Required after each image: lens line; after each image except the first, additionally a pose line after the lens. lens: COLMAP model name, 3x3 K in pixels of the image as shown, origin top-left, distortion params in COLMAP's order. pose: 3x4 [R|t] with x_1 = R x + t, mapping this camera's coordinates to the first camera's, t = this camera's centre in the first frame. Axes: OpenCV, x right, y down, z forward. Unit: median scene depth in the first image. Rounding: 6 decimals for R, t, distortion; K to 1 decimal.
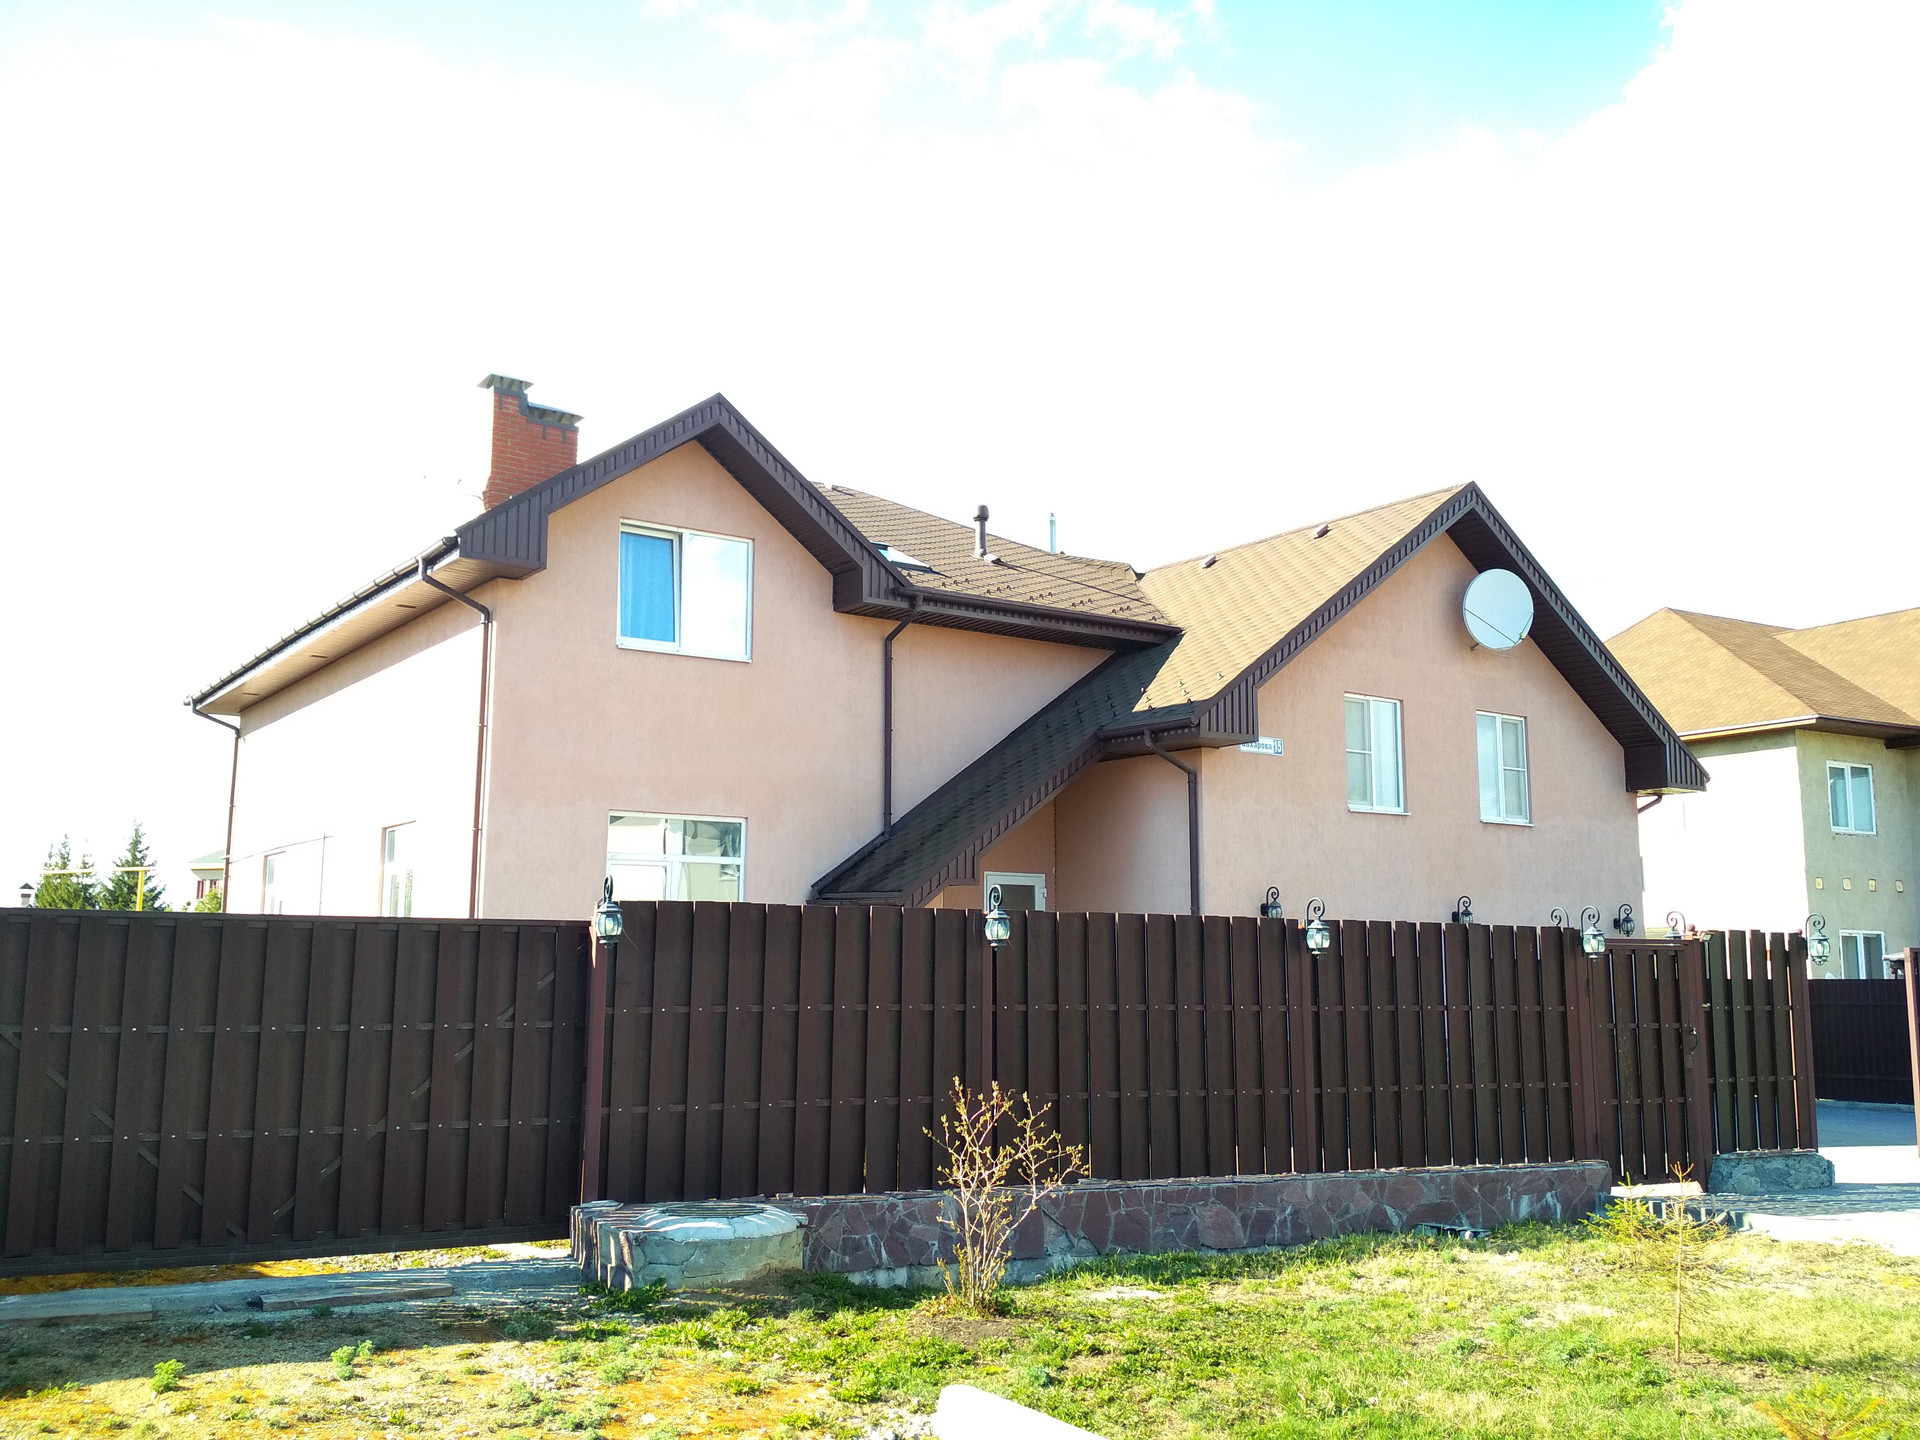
lens RADIAL K [[1727.3, 0, 960.0], [0, 1727.3, 720.0], [0, 0, 1]] dist [0.098110, -0.205443]
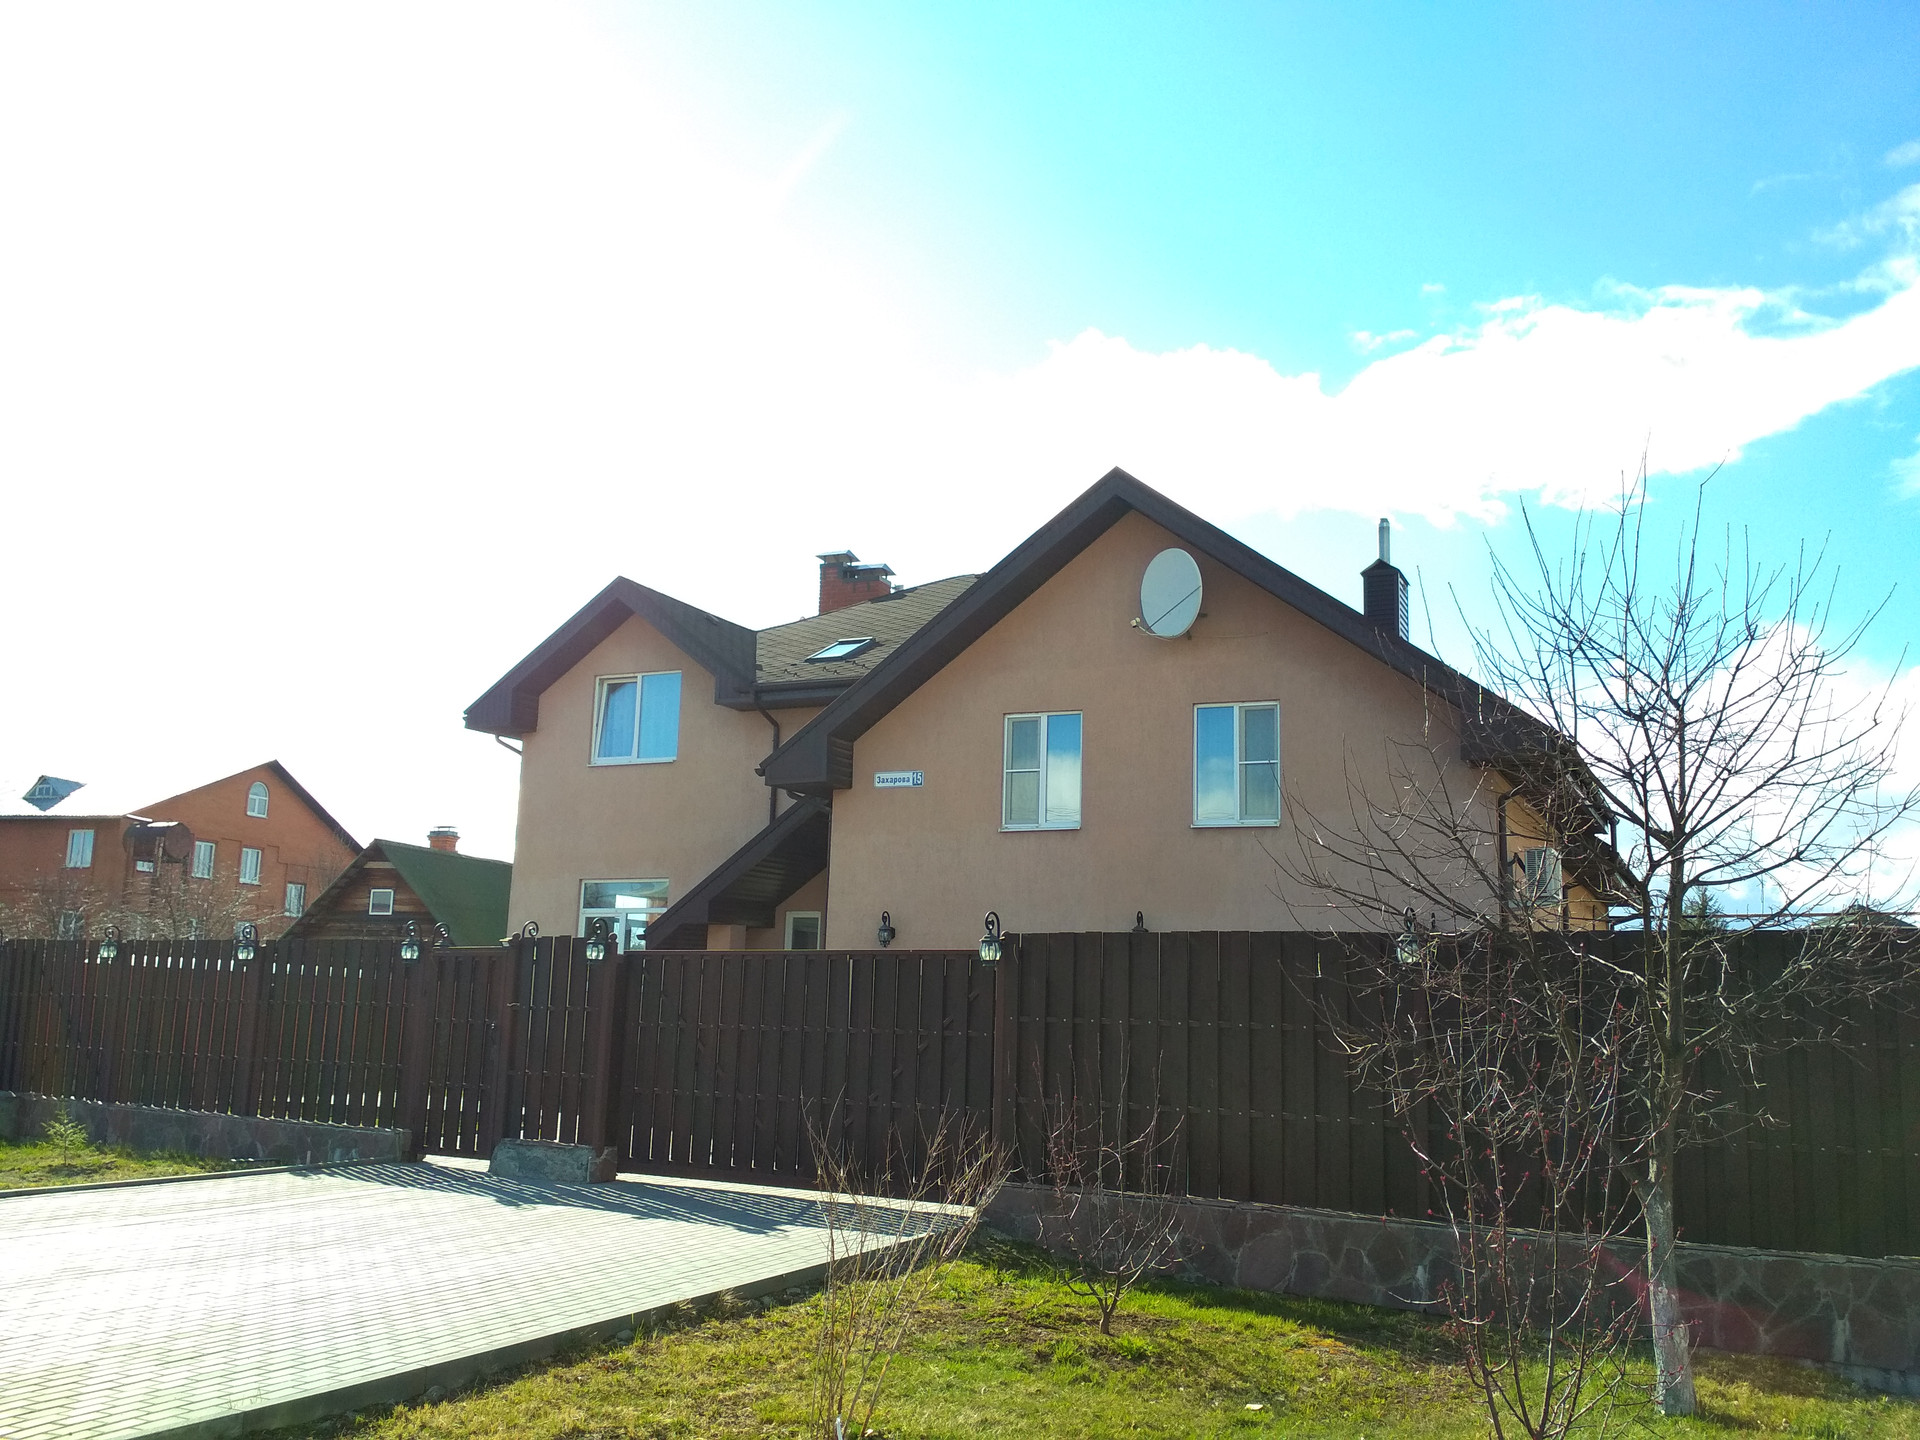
lens RADIAL K [[1727.3, 0, 960.0], [0, 1727.3, 720.0], [0, 0, 1]] dist [0.098110, -0.205443]
pose [[0.471241, -0.137008, -0.871298, 1.074332], [0.123773, 0.988359, -0.088472, 0.073553], [0.873276, -0.066152, 0.482713, 0.472940]]
